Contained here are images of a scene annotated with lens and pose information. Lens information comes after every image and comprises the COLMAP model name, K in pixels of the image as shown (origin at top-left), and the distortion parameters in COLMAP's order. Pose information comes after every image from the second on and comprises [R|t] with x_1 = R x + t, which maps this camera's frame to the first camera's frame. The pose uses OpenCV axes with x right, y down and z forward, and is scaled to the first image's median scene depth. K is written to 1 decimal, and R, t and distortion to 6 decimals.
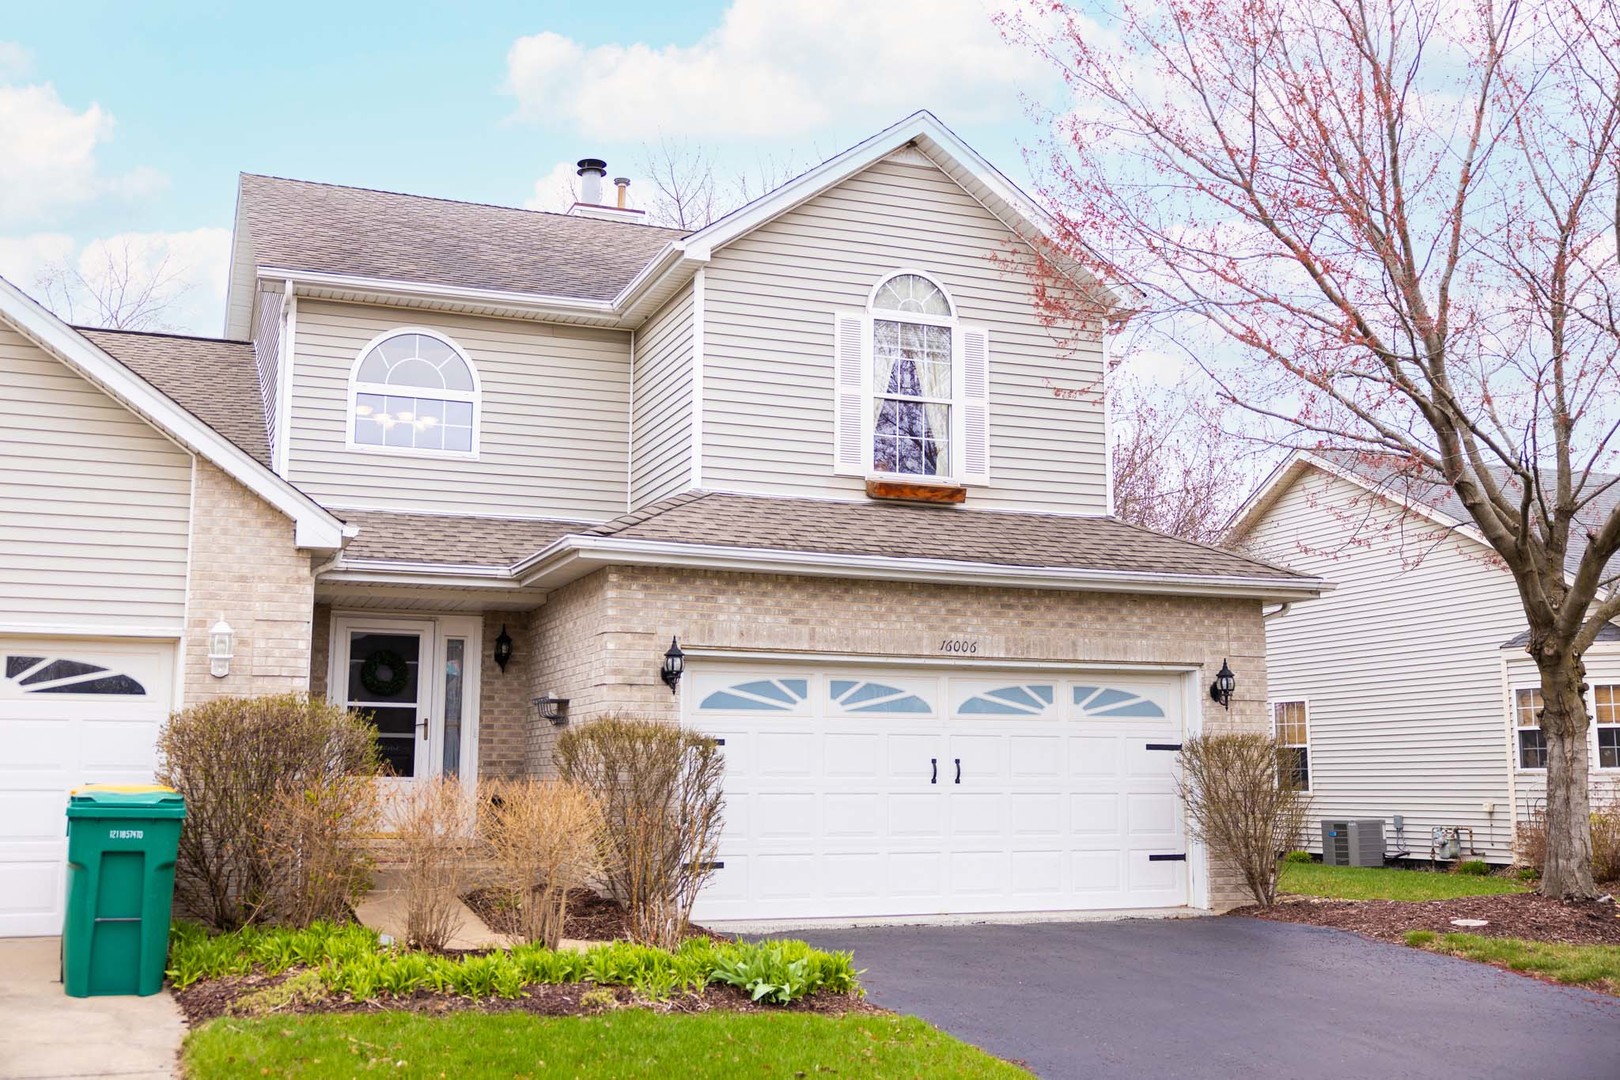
lens RADIAL K [[1693.0, 0, 810.0], [0, 1693.0, 540.0], [0, 0, 1]] dist [0.001074, 0.000680]
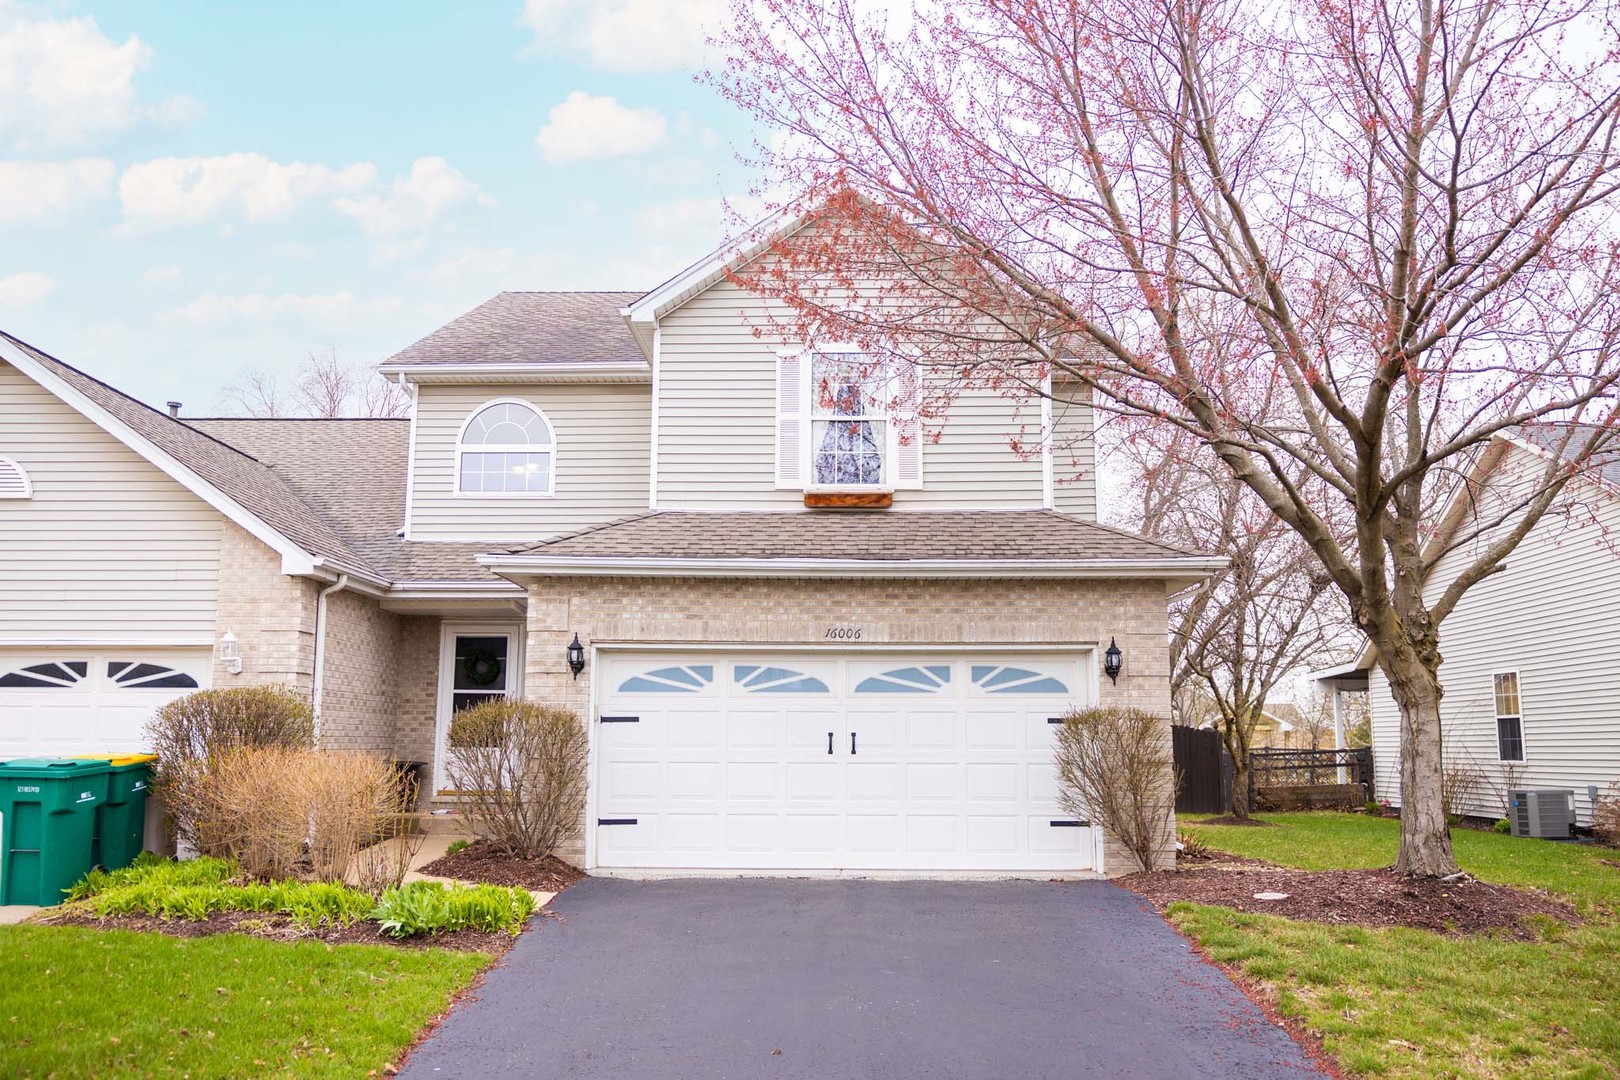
lens RADIAL K [[1376.7, 0, 810.0], [0, 1376.7, 540.0], [0, 0, 1]] dist [-0.008743, 0.001661]
pose [[0.920317, -0.056978, -0.387002, 0.420552], [0.053625, 0.998371, -0.019465, 0.016725], [0.387481, -0.002839, 0.921873, 0.137446]]
